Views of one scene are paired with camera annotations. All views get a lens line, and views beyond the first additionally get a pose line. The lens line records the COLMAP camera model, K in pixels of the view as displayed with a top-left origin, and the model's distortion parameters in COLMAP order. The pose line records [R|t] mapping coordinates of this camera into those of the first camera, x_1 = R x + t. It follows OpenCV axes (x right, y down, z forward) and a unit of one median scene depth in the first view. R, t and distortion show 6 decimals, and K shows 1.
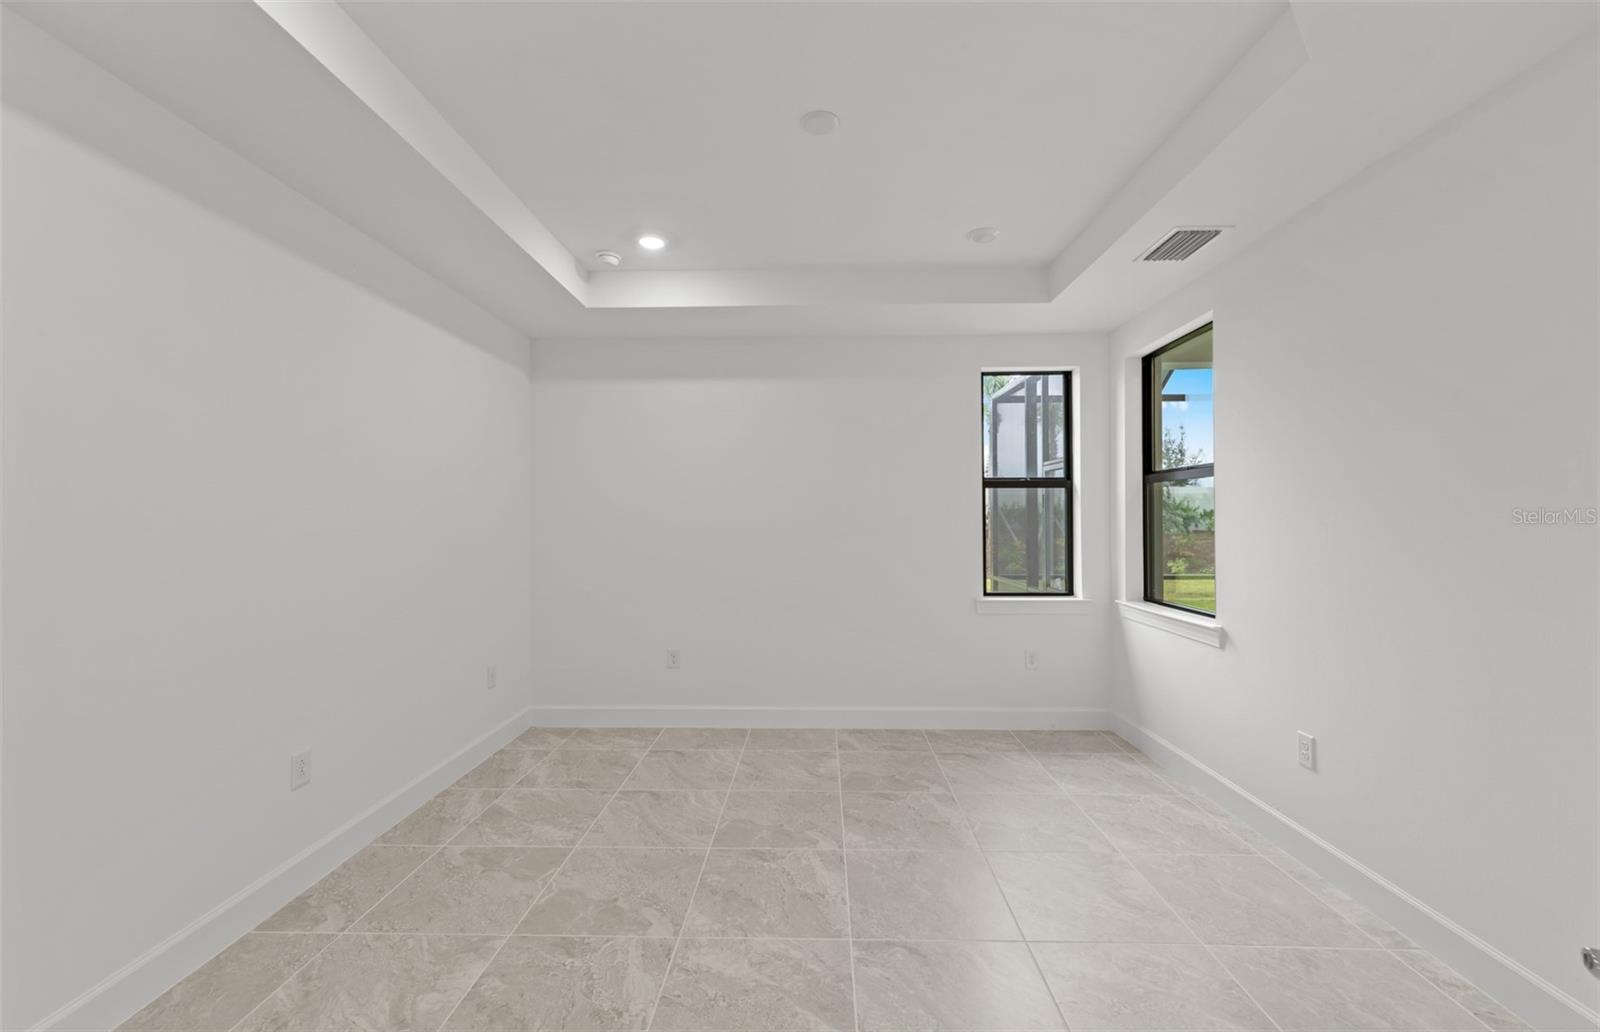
lens RADIAL K [[637.5, 0, 802.3], [0, 637.5, 518.0], [0, 0, 1]] dist [0.007354, -0.000228]
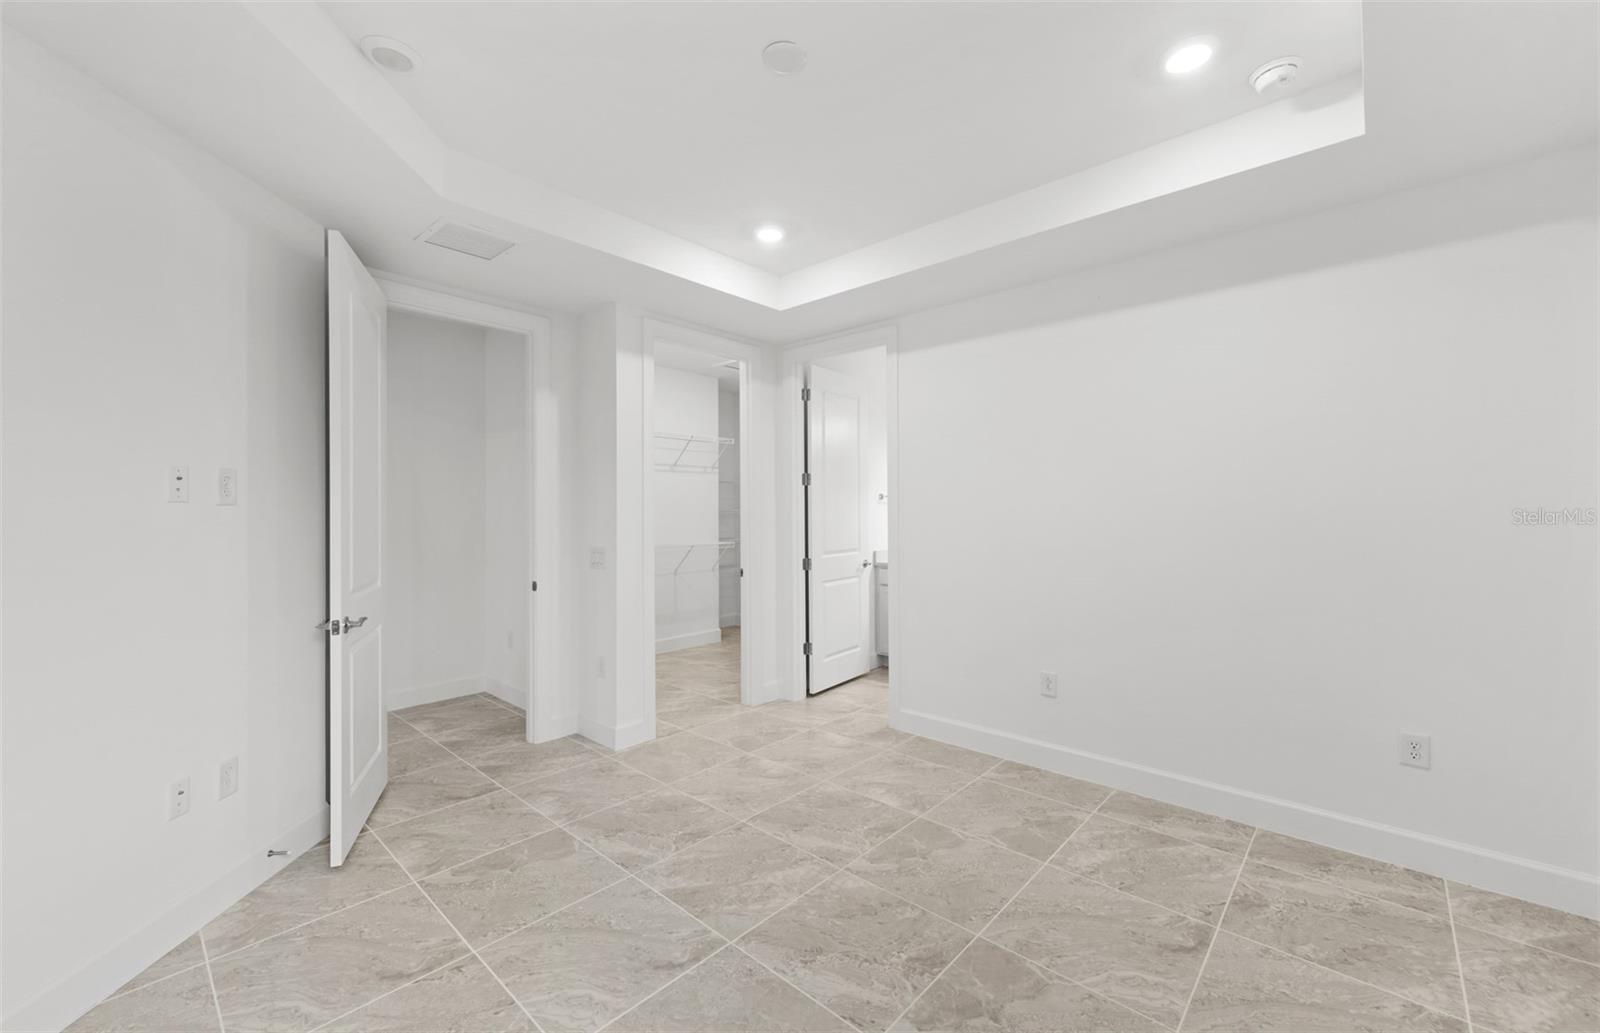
lens RADIAL K [[637.5, 0, 802.3], [0, 637.5, 518.5], [0, 0, 1]] dist [0.007354, -0.000228]
pose [[-0.653535, 0.013708, -0.756772, 0.664727], [0.008470, 0.999906, 0.010798, 0.001904], [0.756849, 0.000647, -0.653590, 1.557661]]
